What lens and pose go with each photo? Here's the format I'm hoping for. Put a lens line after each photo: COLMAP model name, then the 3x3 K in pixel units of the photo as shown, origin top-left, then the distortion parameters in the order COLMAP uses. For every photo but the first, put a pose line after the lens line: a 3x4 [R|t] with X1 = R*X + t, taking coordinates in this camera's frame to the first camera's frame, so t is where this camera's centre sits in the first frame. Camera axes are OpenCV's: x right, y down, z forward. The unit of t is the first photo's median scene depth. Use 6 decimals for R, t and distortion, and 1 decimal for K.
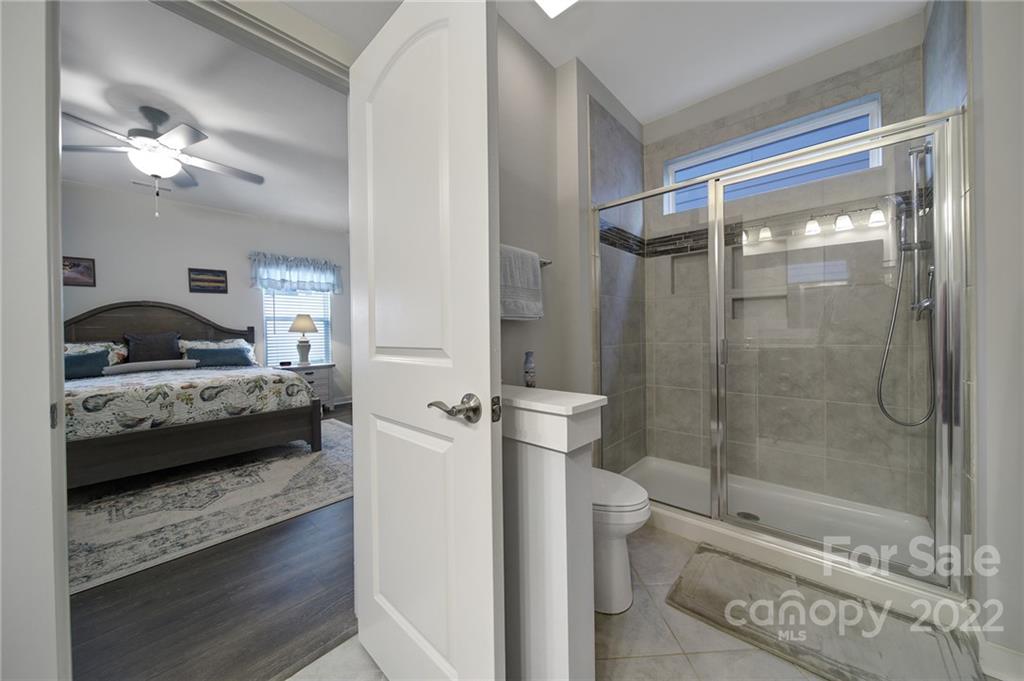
lens RADIAL K [[358.9, 0, 511.2], [0, 358.9, 335.4], [0, 0, 1]] dist [0.000174, -0.000435]
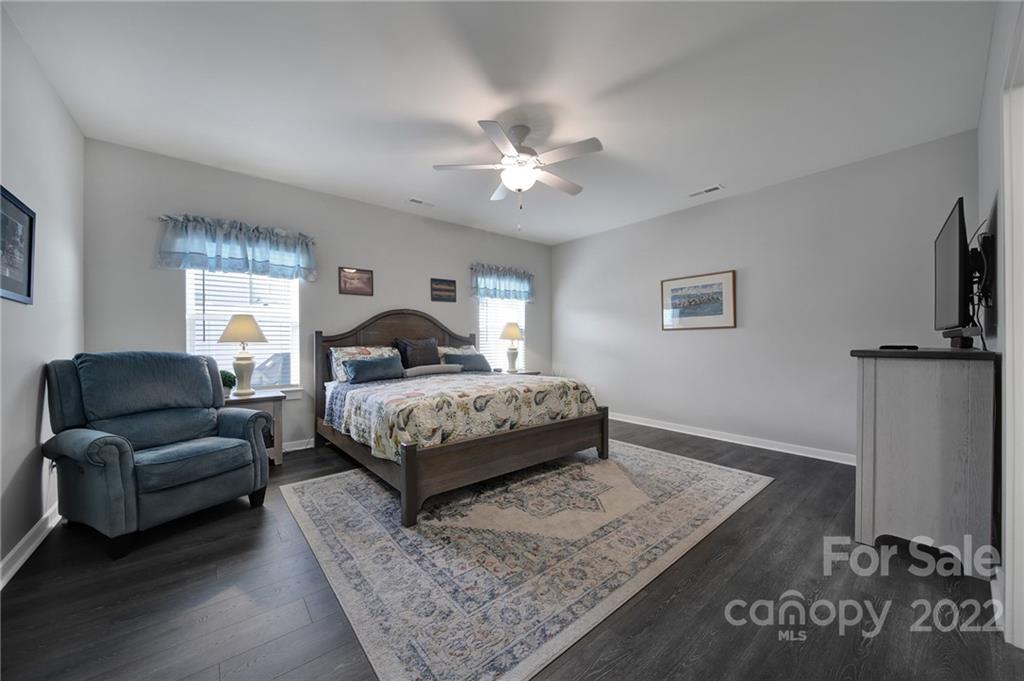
lens RADIAL K [[363.5, 0, 509.9], [0, 363.5, 343.0], [0, 0, 1]] dist [0.000993, -0.000006]
pose [[0.990340, 0.013541, -0.138001, -0.703418], [-0.014520, 0.999876, -0.006089, 0.010055], [0.137901, 0.008034, 0.990413, -0.048432]]
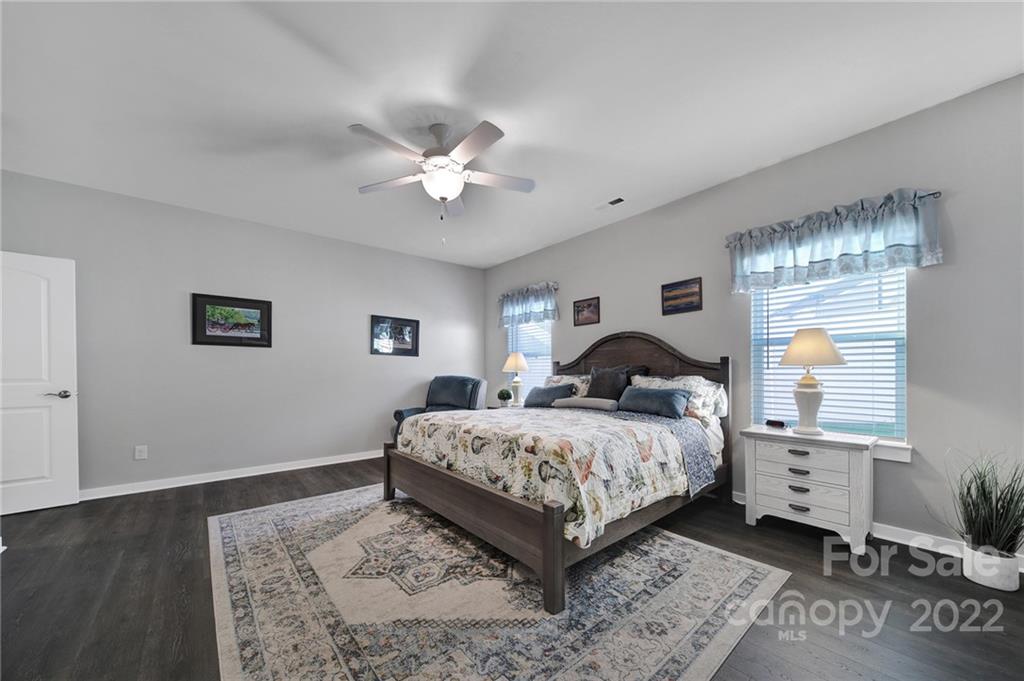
lens RADIAL K [[374.5, 0, 512.2], [0, 374.5, 371.5], [0, 0, 1]] dist [-0.001226, -0.000162]
pose [[-0.133690, 0.016636, -0.990884, -0.036289], [-0.005638, 0.999830, 0.017546, -0.011864], [0.991007, 0.007932, -0.133574, 1.065303]]
